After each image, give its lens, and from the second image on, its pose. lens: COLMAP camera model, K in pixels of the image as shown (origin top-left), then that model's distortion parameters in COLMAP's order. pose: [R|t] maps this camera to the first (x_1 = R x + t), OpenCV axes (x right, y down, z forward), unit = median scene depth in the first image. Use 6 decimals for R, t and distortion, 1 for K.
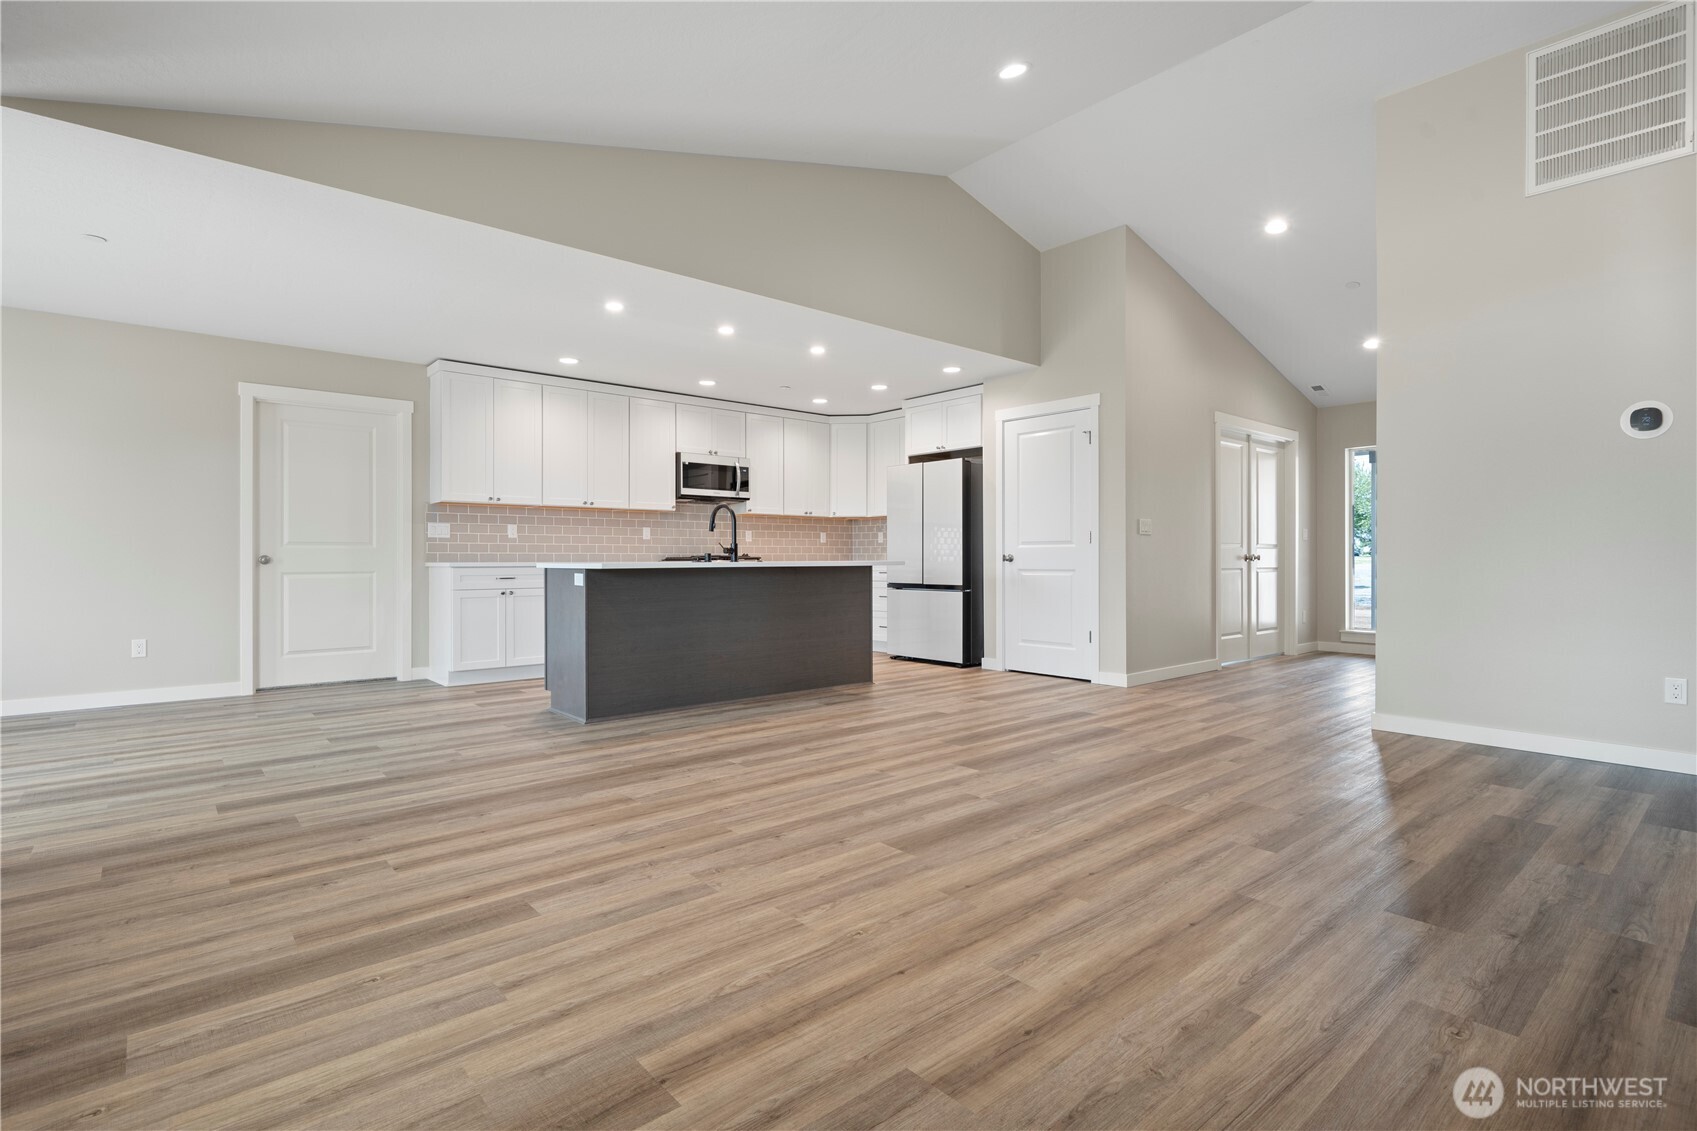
lens RADIAL K [[813.8, 0, 844.1], [0, 813.8, 554.6], [0, 0, 1]] dist [-0.000532, 0.000215]
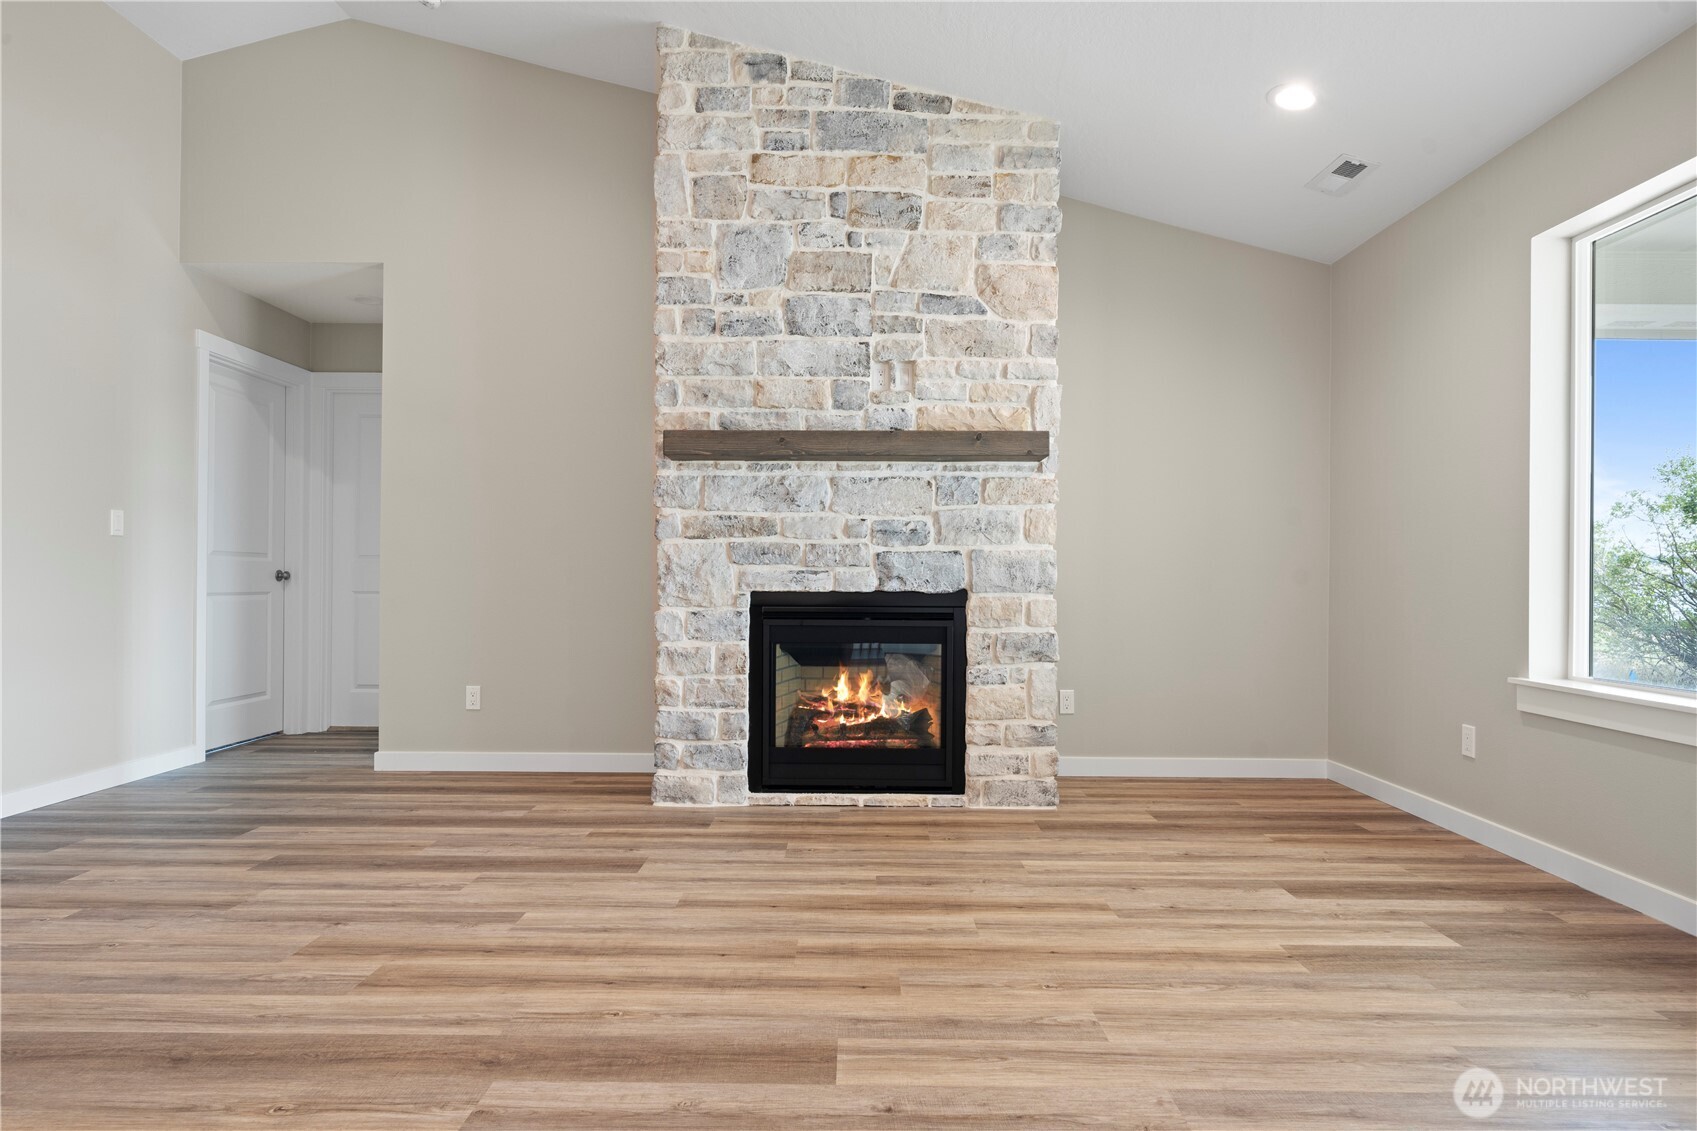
lens RADIAL K [[955.2, 0, 848.3], [0, 955.2, 574.3], [0, 0, 1]] dist [0.002430, 0.001046]
pose [[-0.753895, -0.002475, 0.656991, -0.393296], [-0.008453, 0.999947, -0.005932, 0.003108], [-0.656941, -0.010026, -0.753875, 1.481127]]
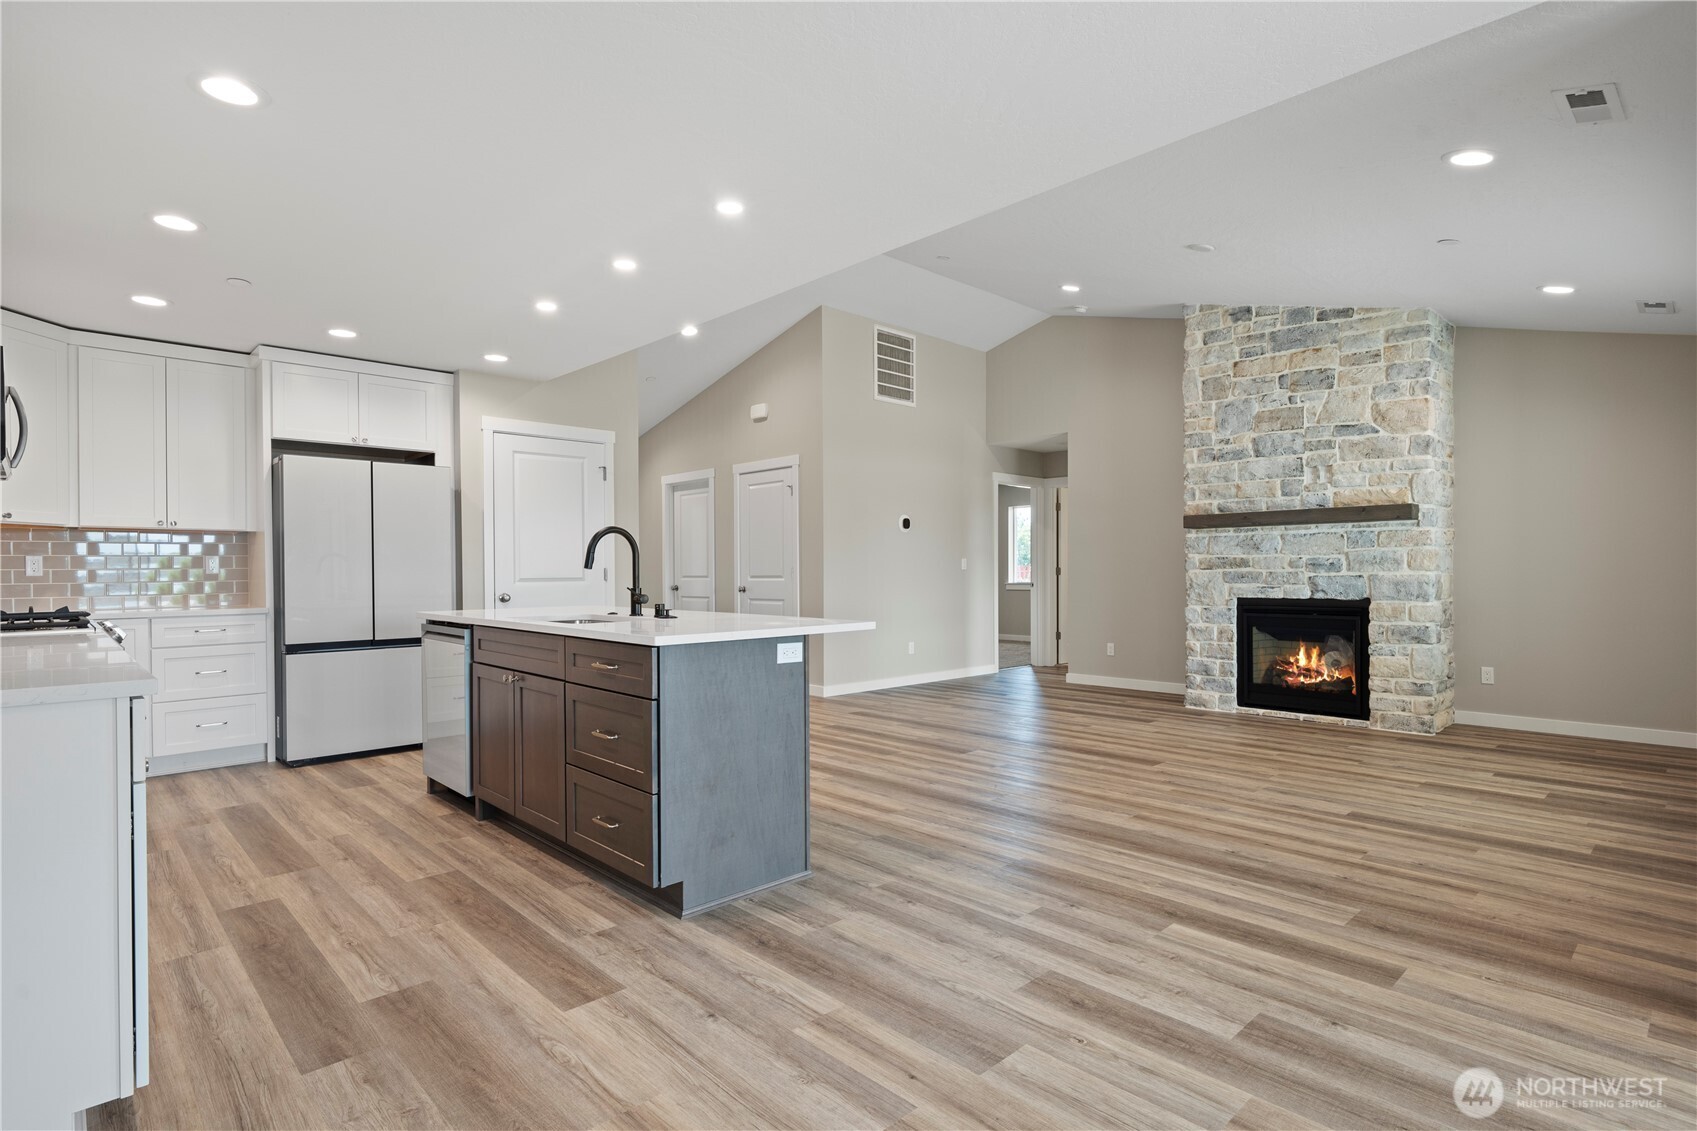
lens RADIAL K [[852.1, 0, 841.6], [0, 852.1, 574.0], [0, 0, 1]] dist [0.001447, 0.000401]
pose [[-0.048886, -0.002488, 0.998801, -1.680194], [0.001294, 0.999996, 0.002554, -0.053076], [-0.998804, 0.001418, -0.048883, 1.713195]]
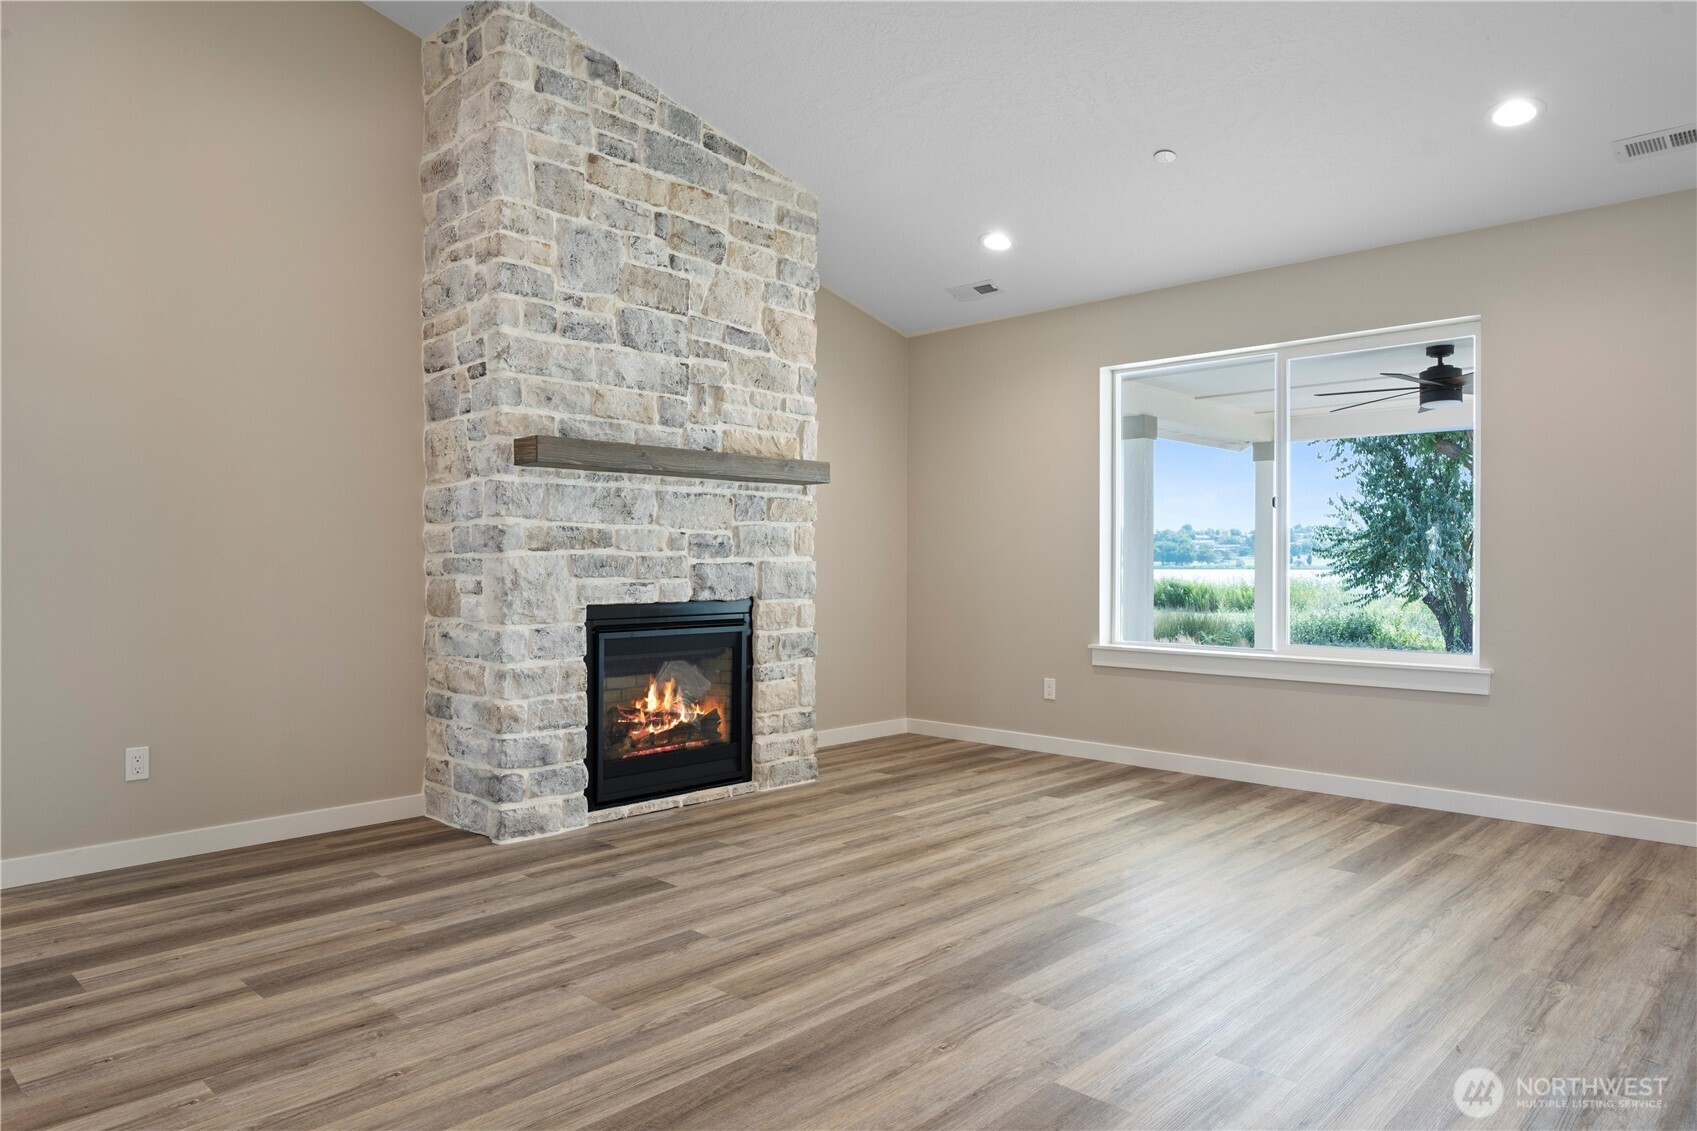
lens RADIAL K [[1075.0, 0, 840.3], [0, 1075.0, 569.6], [0, 0, 1]] dist [0.005866, -0.000193]
pose [[-0.995816, 0.000698, -0.091377, 0.452136], [0.000533, 0.999998, 0.001832, -0.033696], [0.091378, 0.001776, -0.995815, 2.099006]]
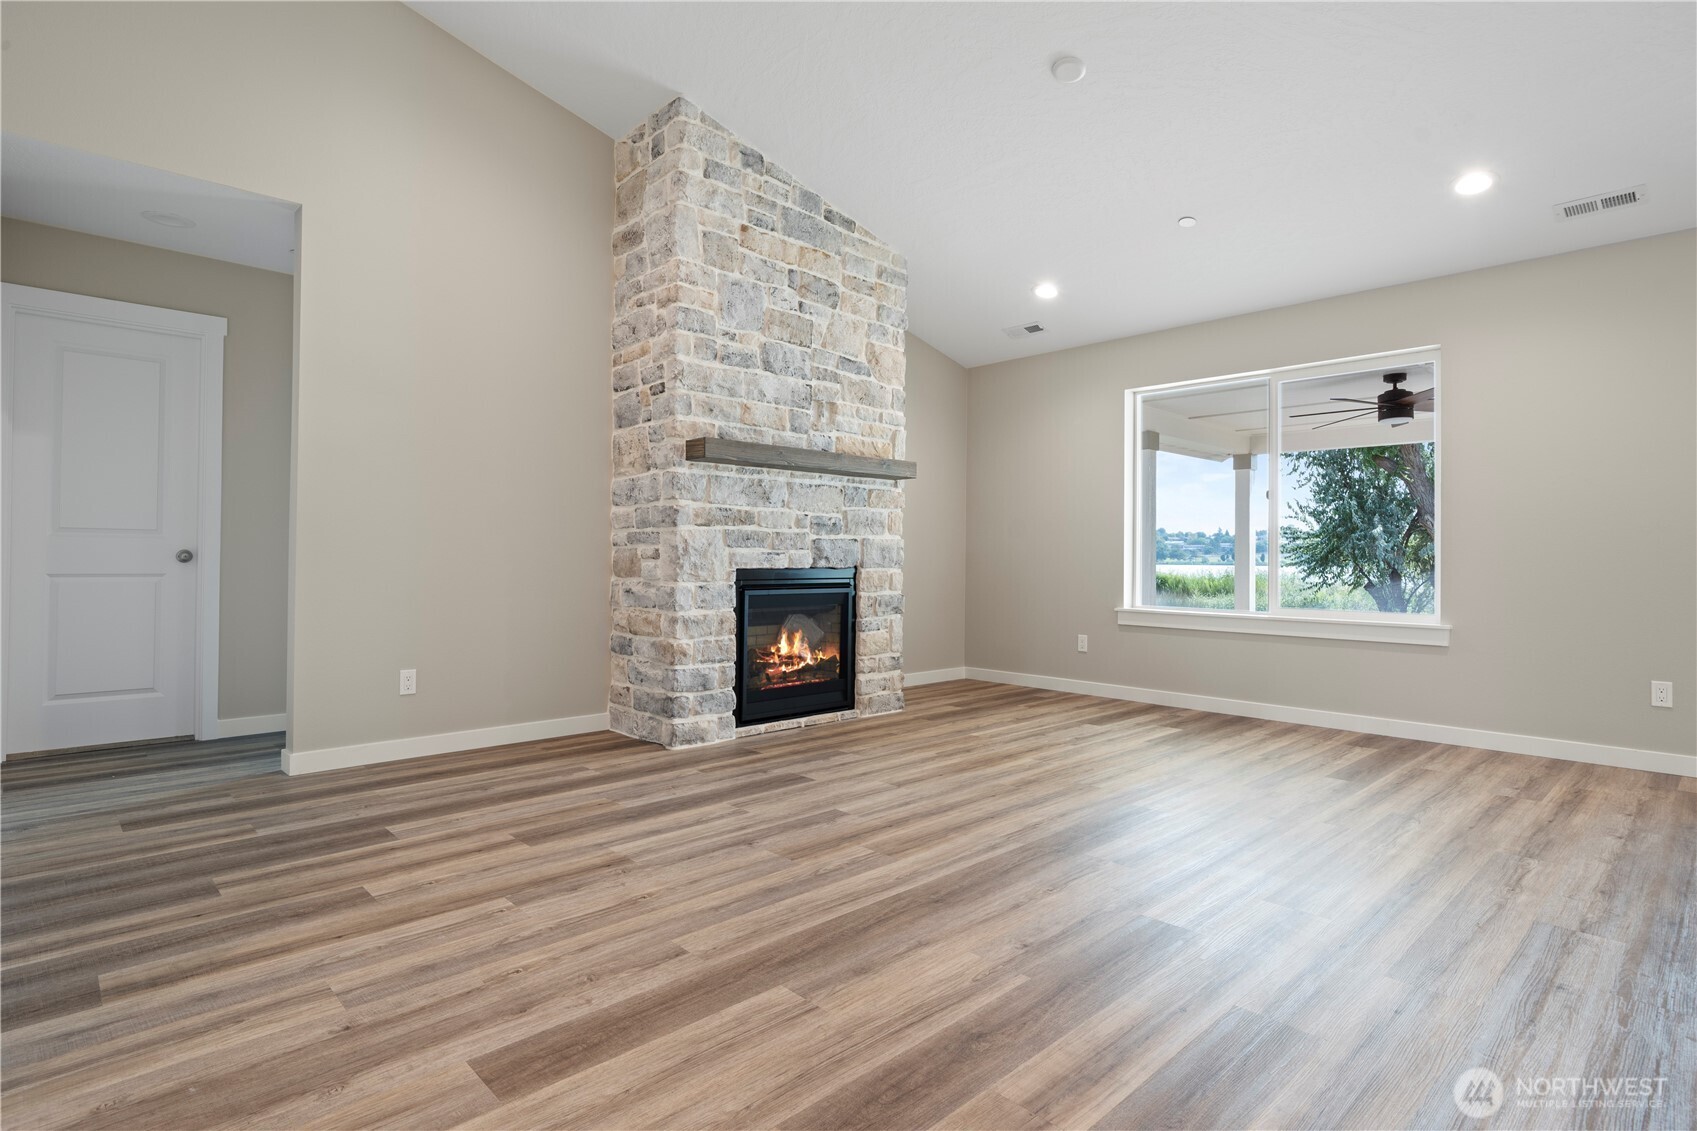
lens RADIAL K [[860.3, 0, 841.8], [0, 860.3, 548.2], [0, 0, 1]] dist [0.003237, 0.001911]
pose [[-0.998836, -0.007818, -0.047603, 0.556186], [-0.007121, 0.999865, -0.014778, 0.005555], [0.047712, -0.014422, -0.998757, 2.148511]]
